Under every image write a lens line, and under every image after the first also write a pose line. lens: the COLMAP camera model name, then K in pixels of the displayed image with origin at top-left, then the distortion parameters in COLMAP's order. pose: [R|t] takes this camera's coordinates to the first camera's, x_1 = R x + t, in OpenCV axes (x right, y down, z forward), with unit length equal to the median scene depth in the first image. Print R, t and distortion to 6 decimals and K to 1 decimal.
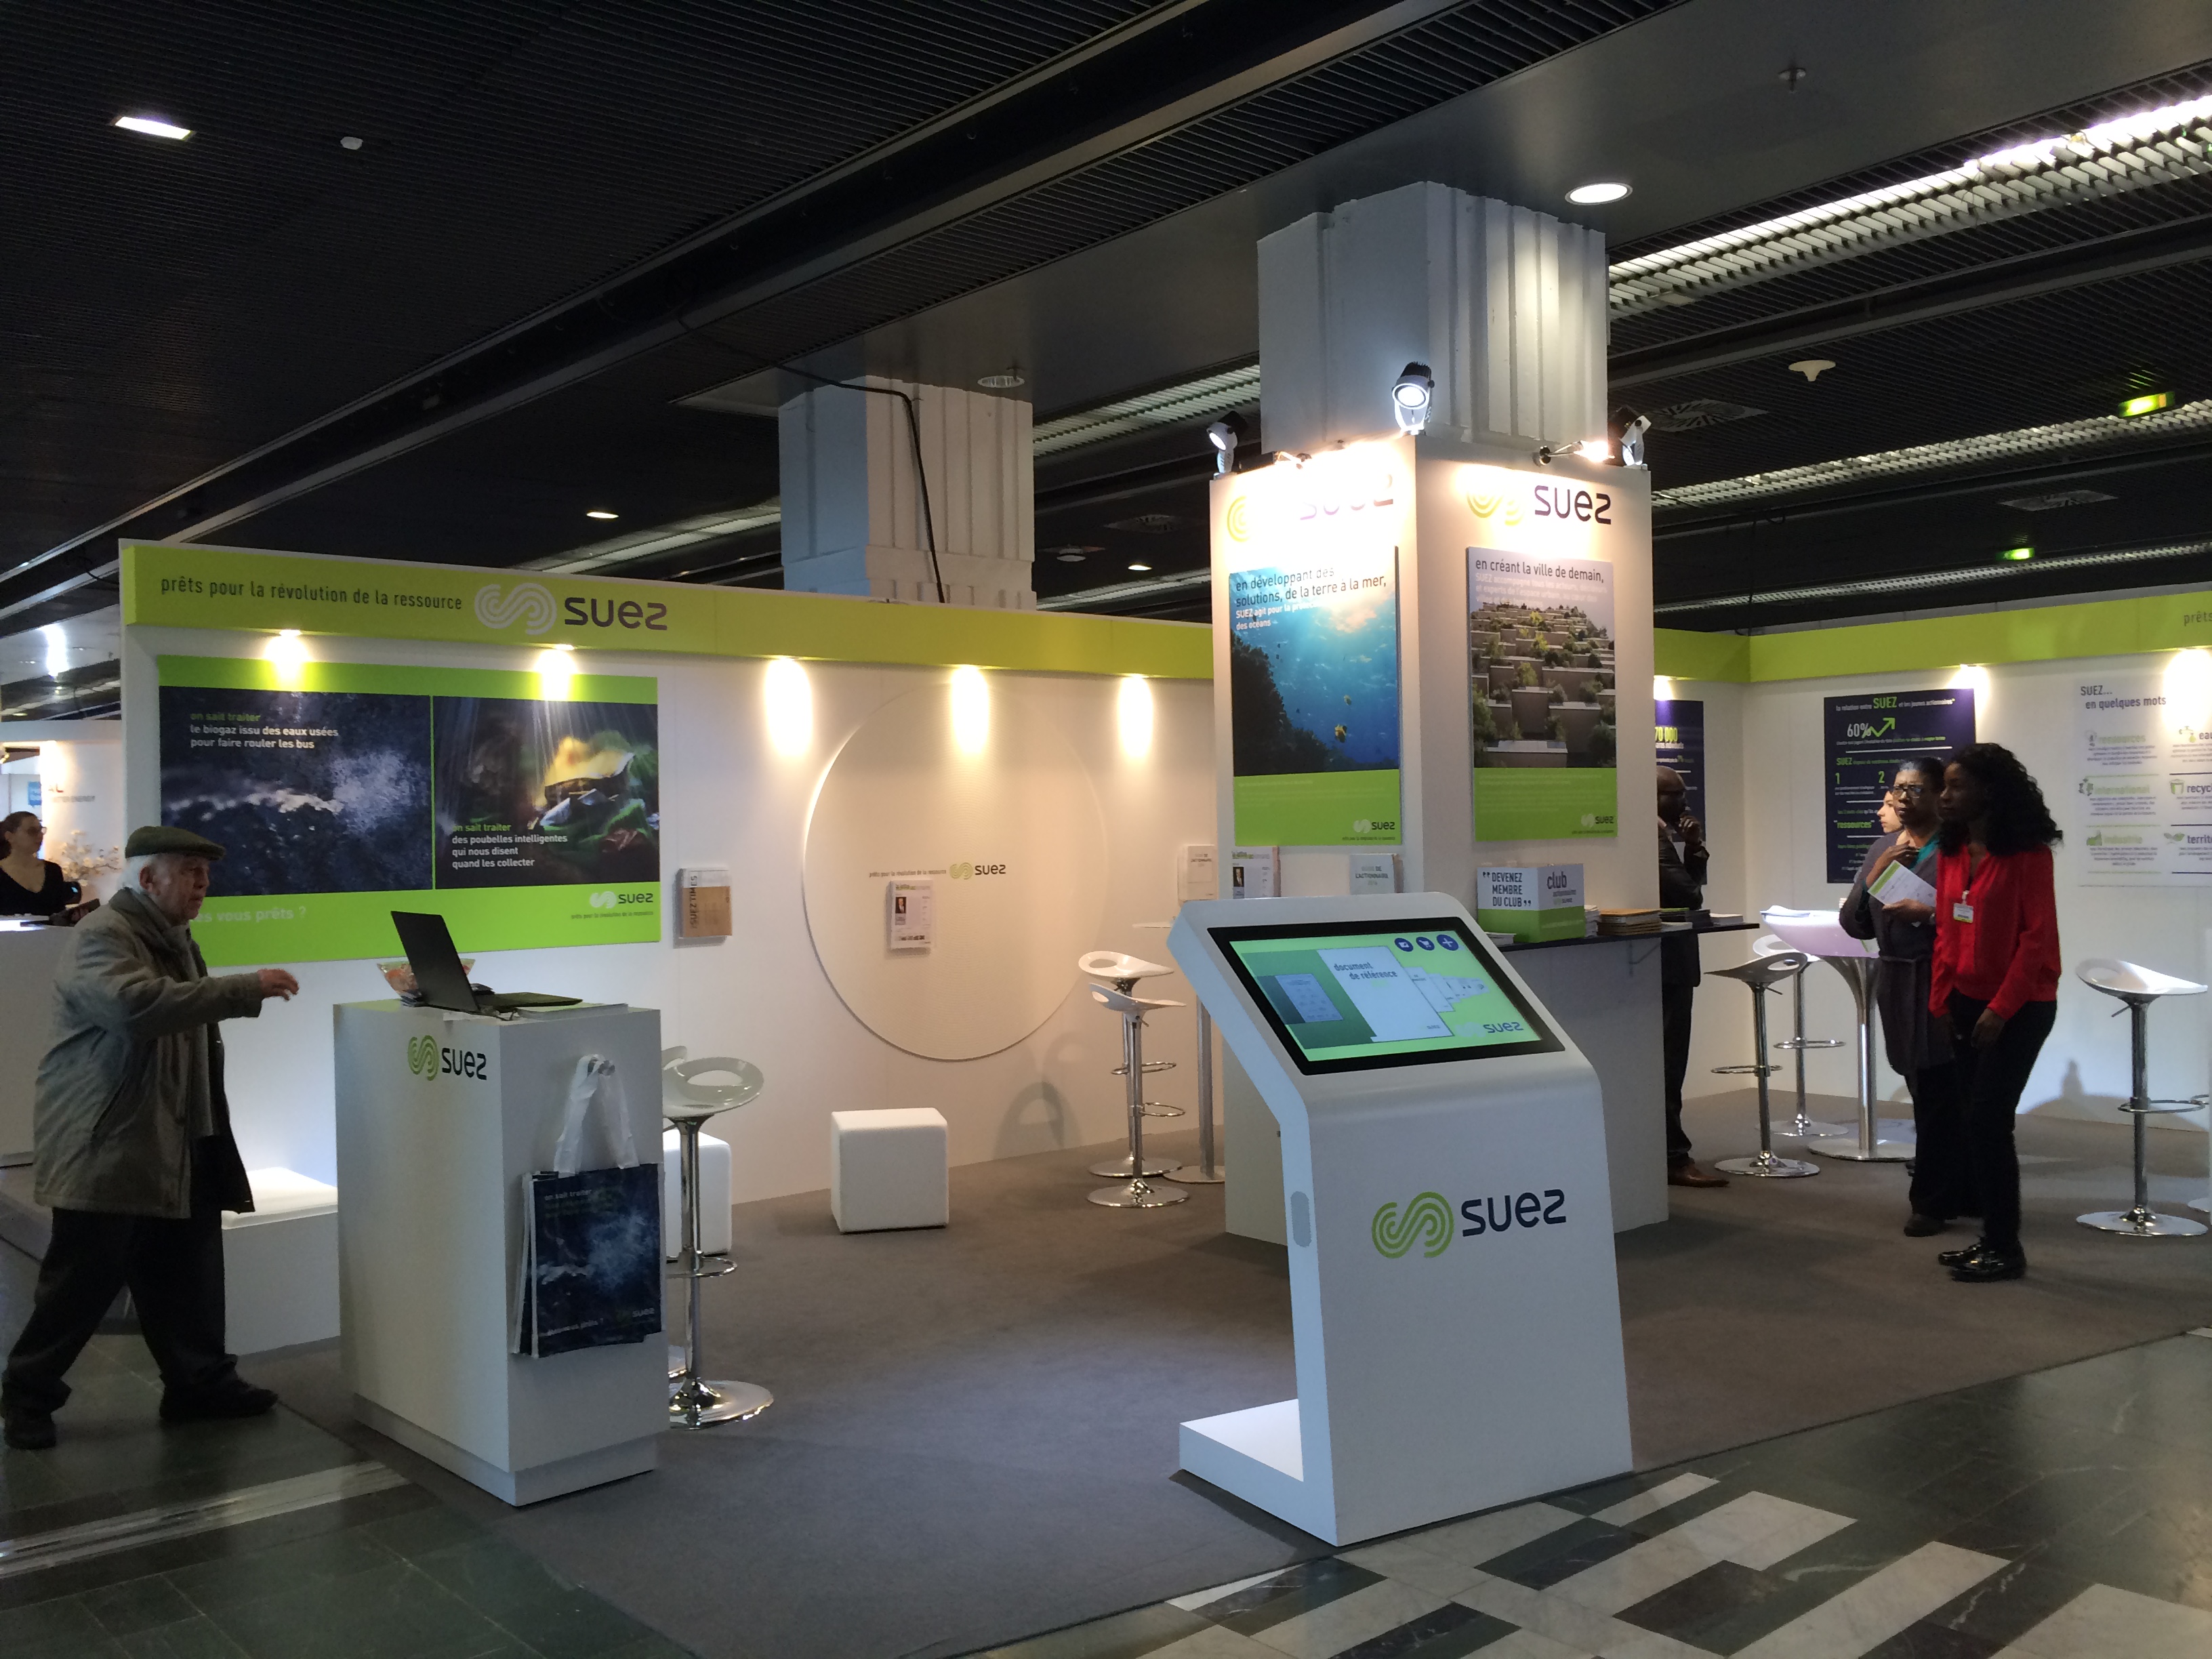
lens RADIAL K [[1871.9, 0, 1098.1], [0, 1871.9, 842.2], [0, 0, 1]] dist [0.048998, -0.000299]
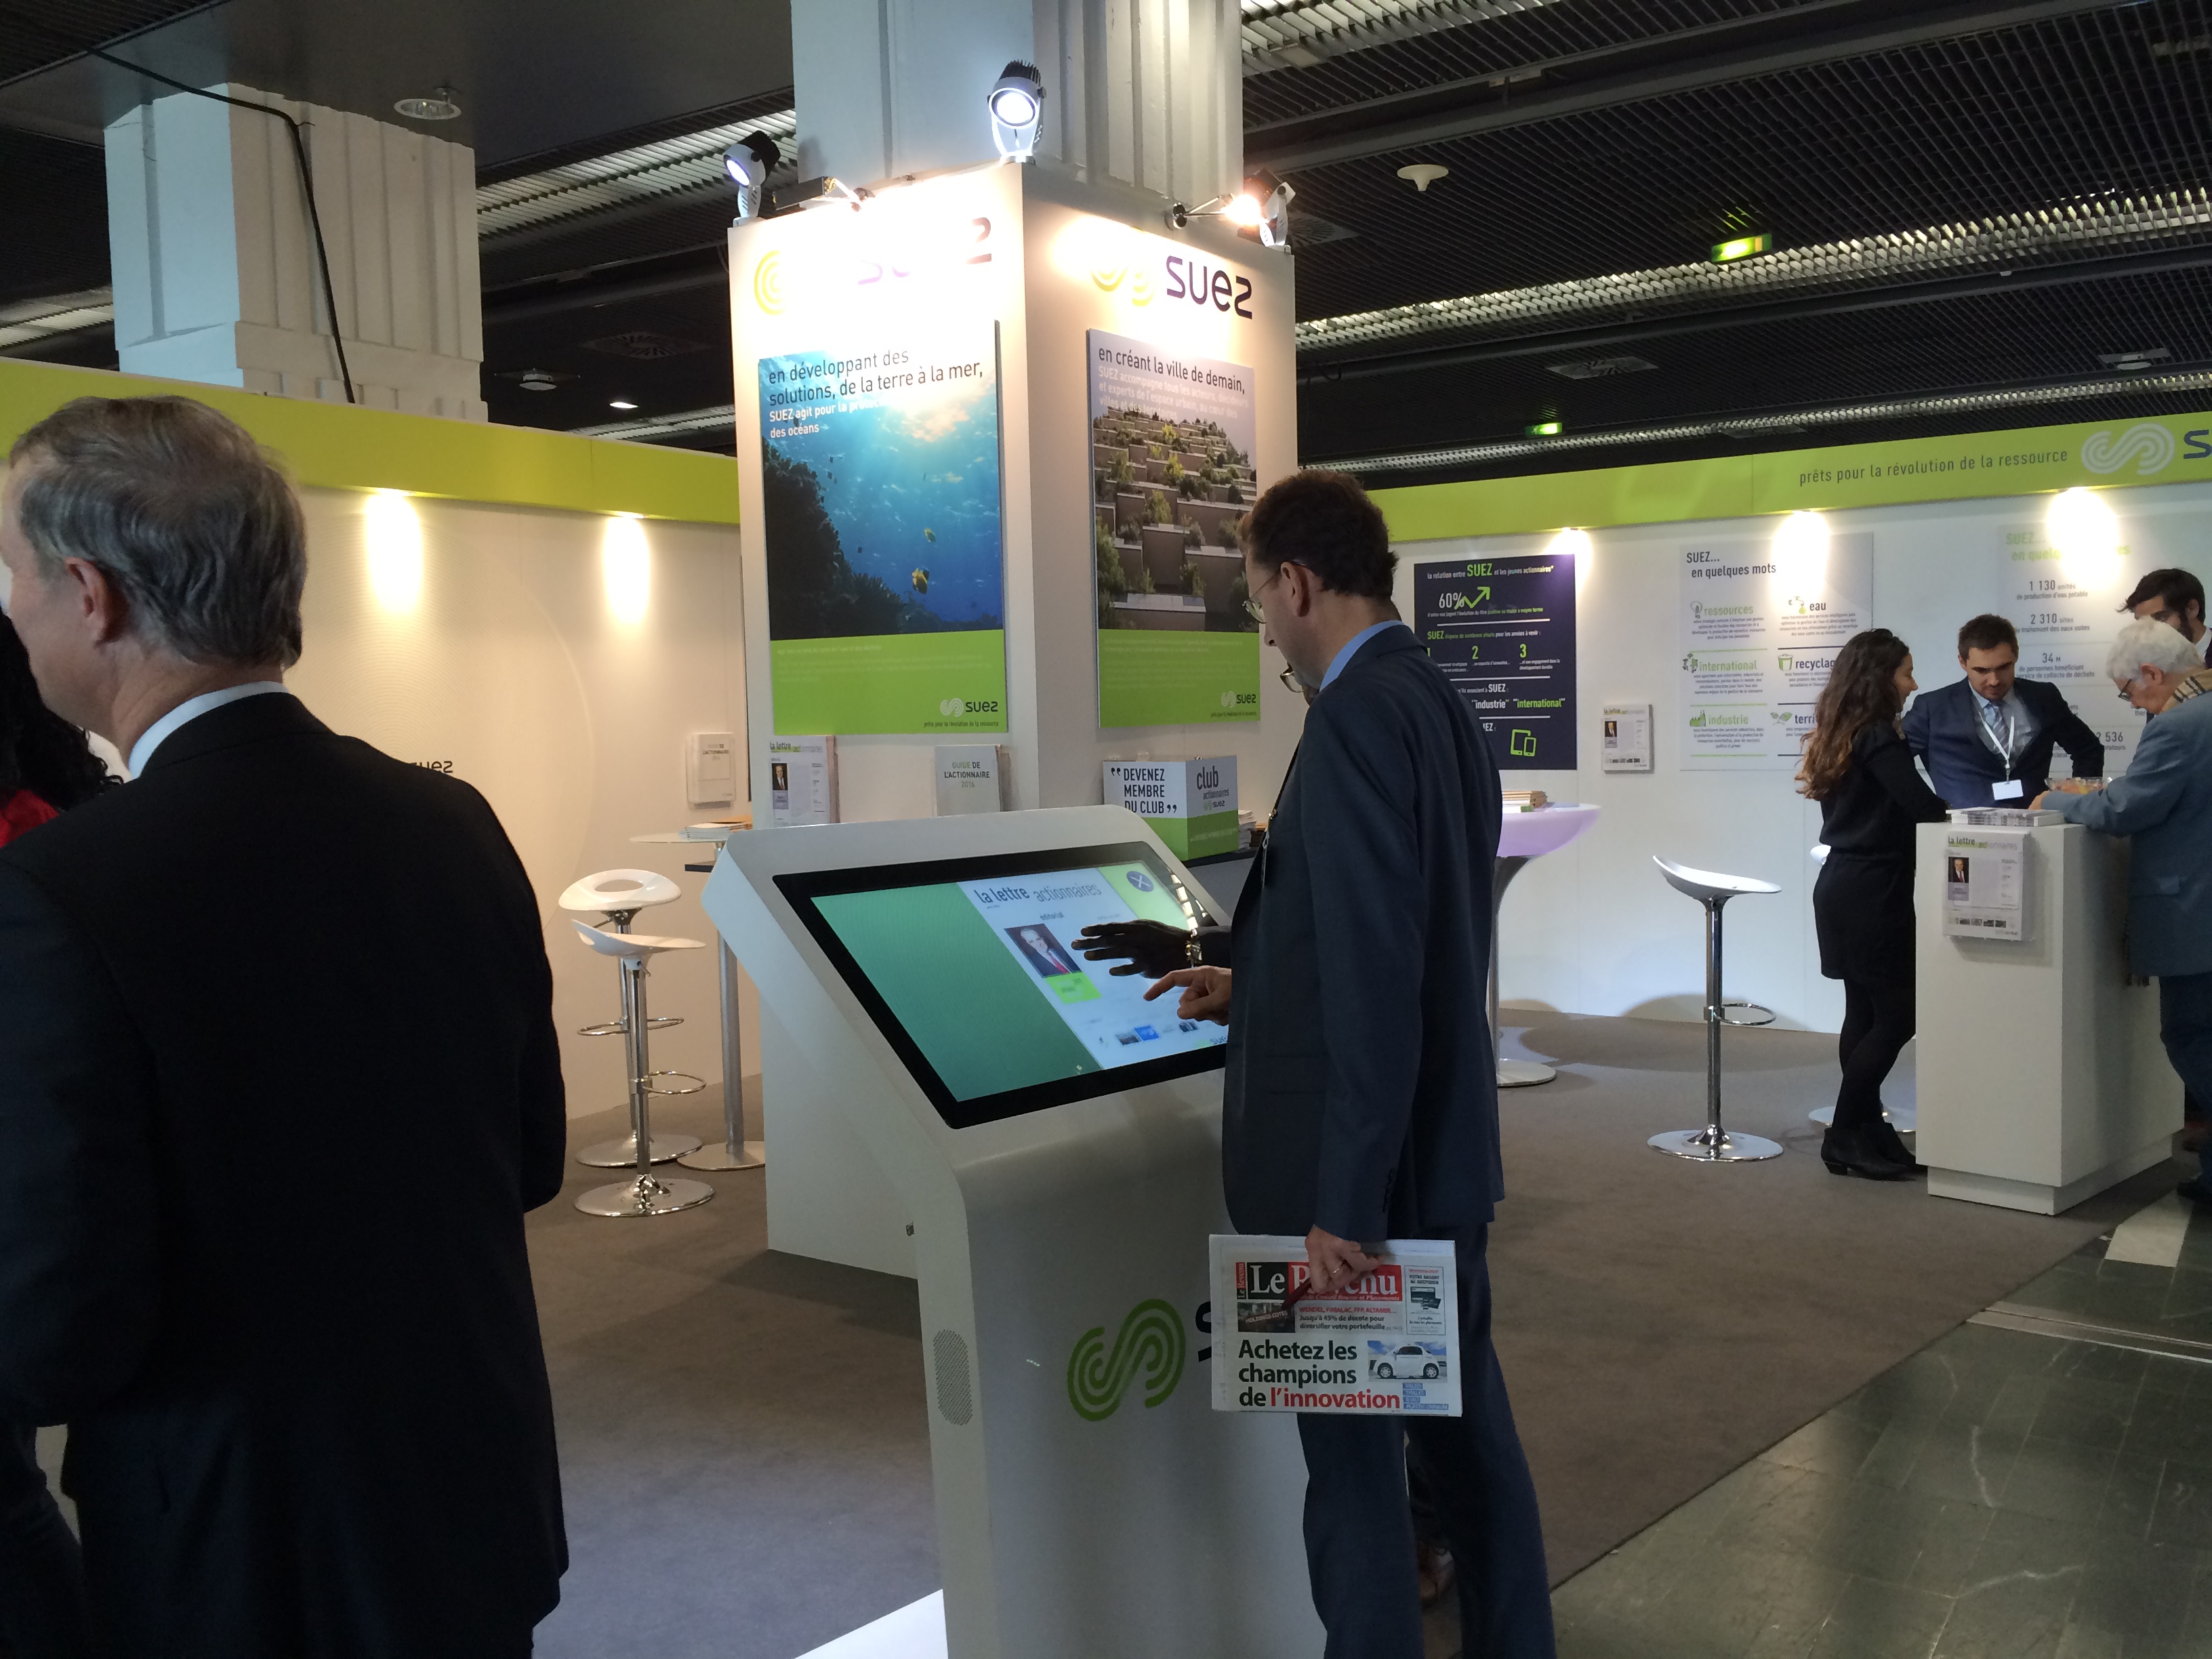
lens RADIAL K [[1875.3, 0, 1097.0], [0, 1875.3, 834.7], [0, 0, 1]] dist [0.073927, -0.092823]
pose [[0.964676, -0.020906, 0.262609, 0.000545], [0.005825, 0.998295, 0.058075, -0.000987], [-0.263376, -0.054494, 0.963153, 0.247226]]
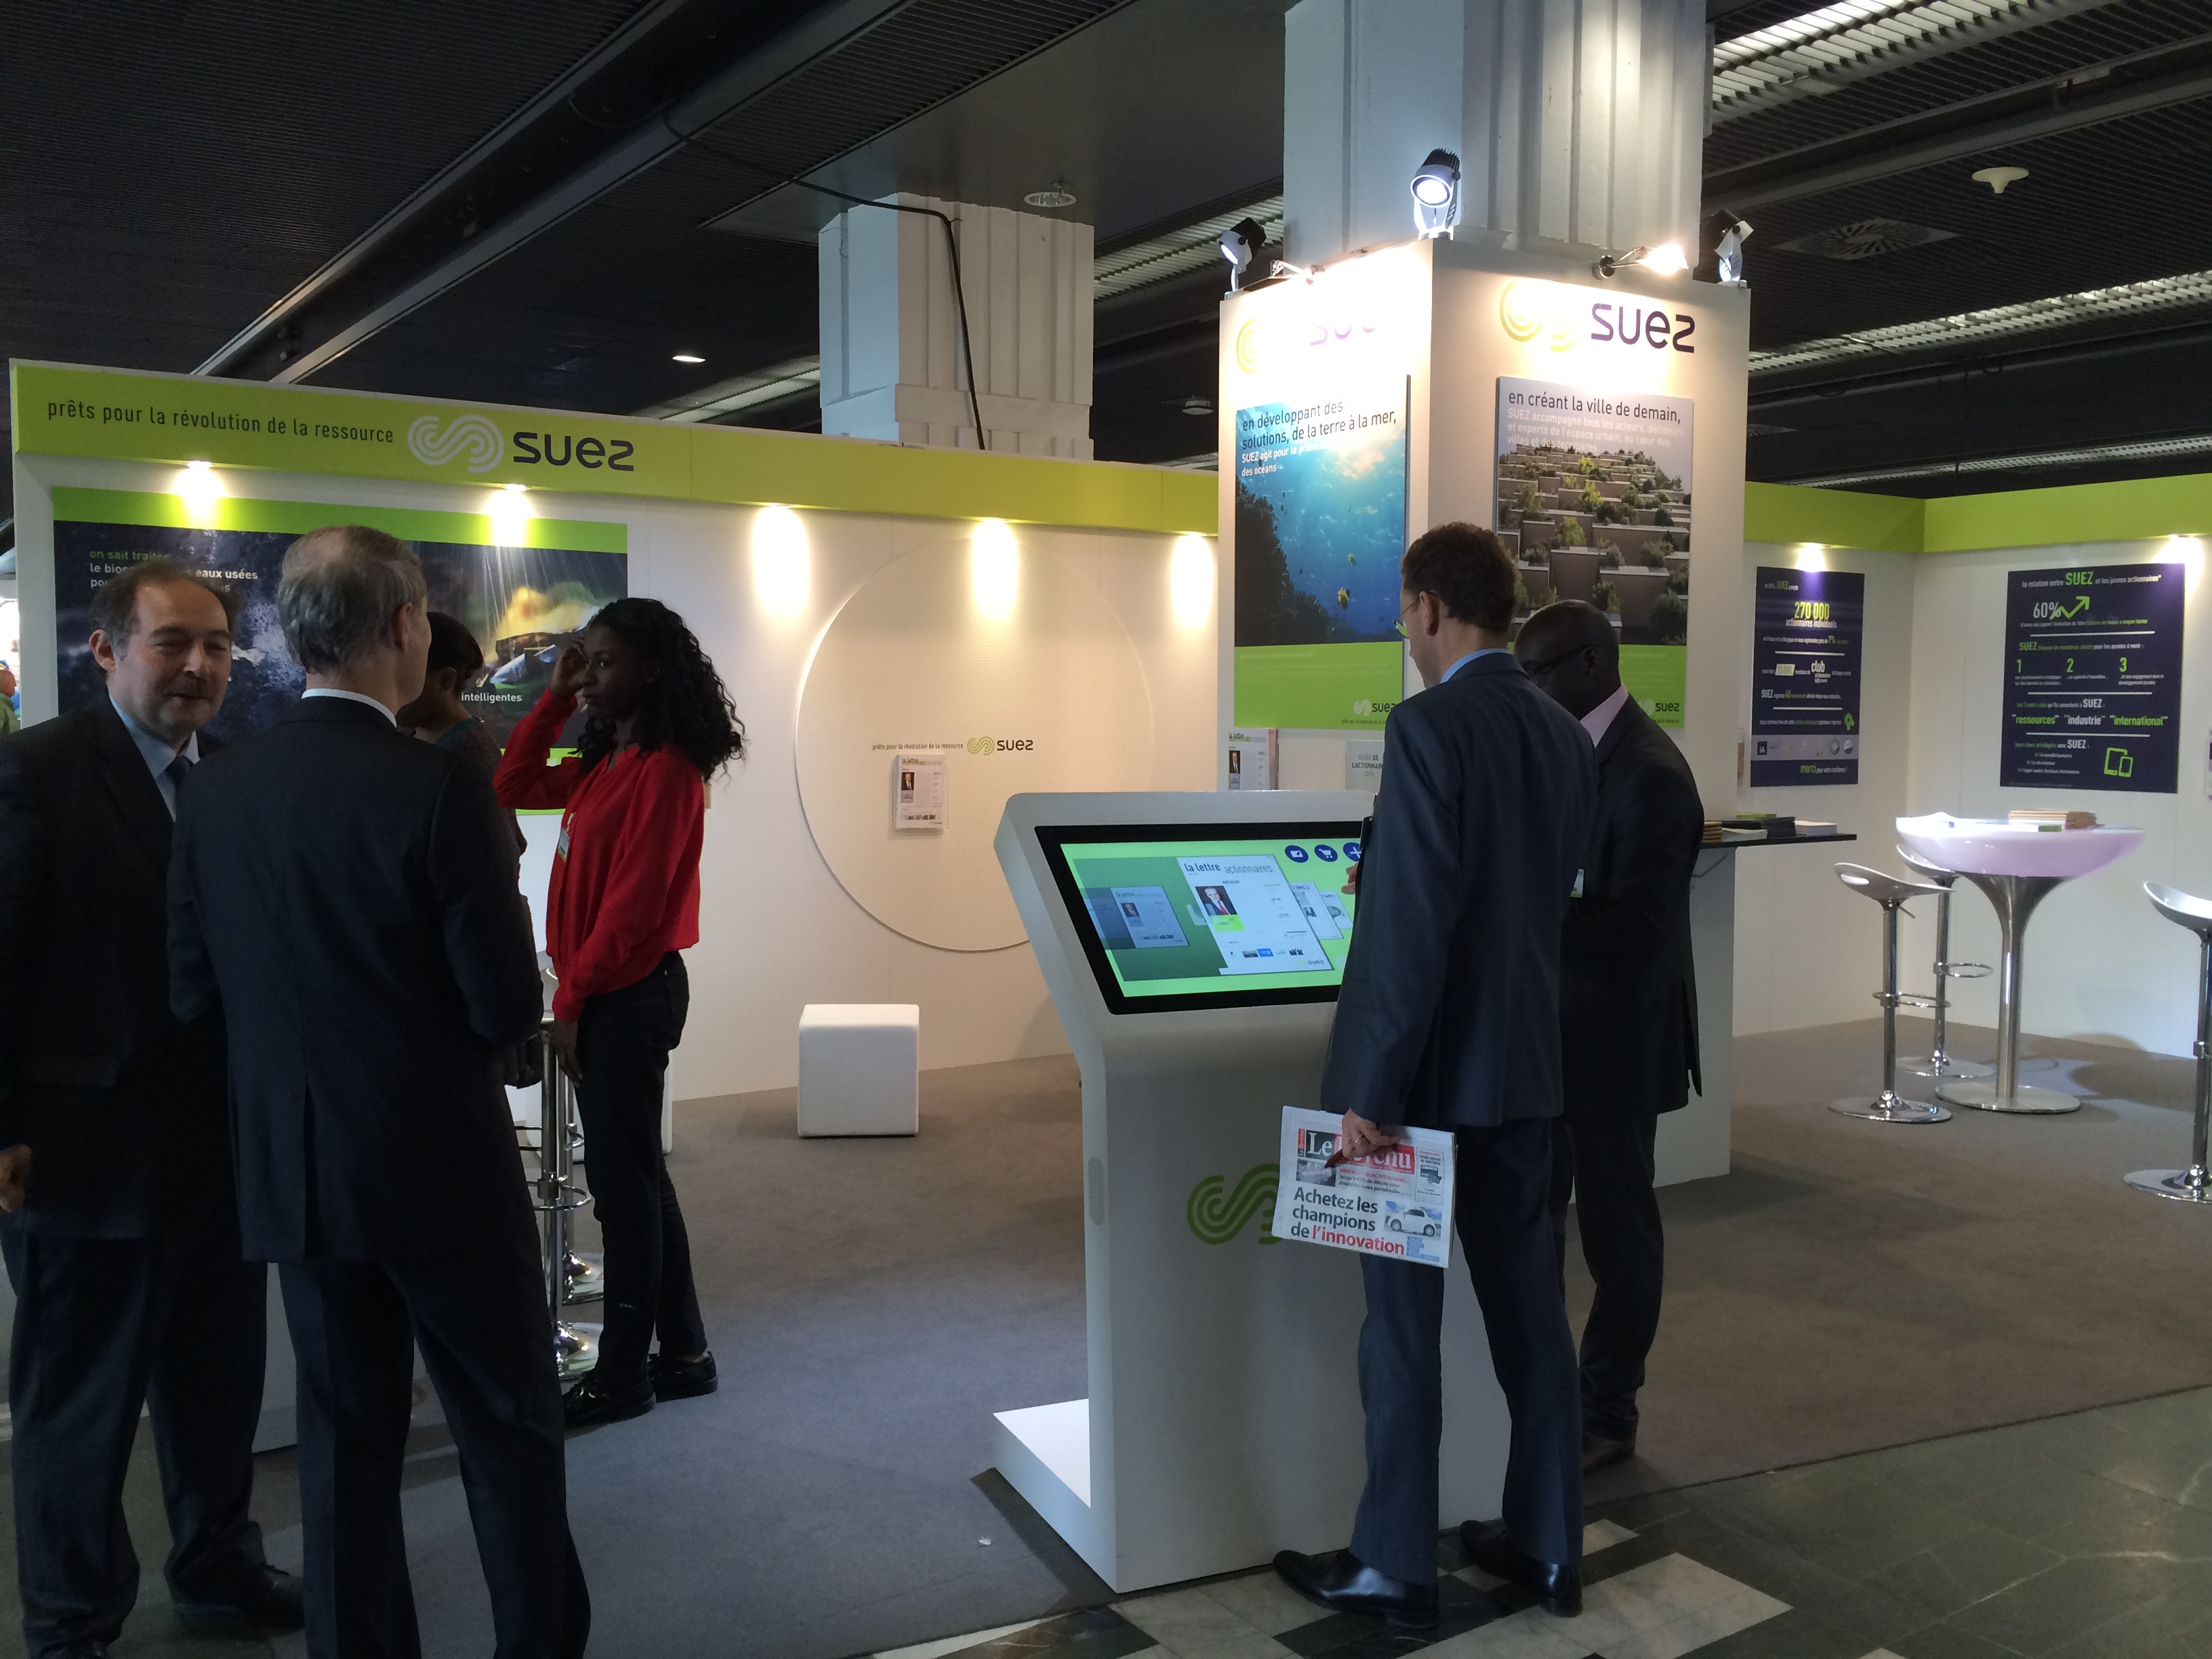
lens RADIAL K [[1875.3, 0, 1097.0], [0, 1875.3, 834.7], [0, 0, 1]] dist [0.073927, -0.092823]
pose [[0.992408, 0.034085, -0.118176, 0.113920], [-0.026517, 0.997531, 0.065034, -0.002899], [0.120101, -0.061407, 0.990861, 0.118561]]
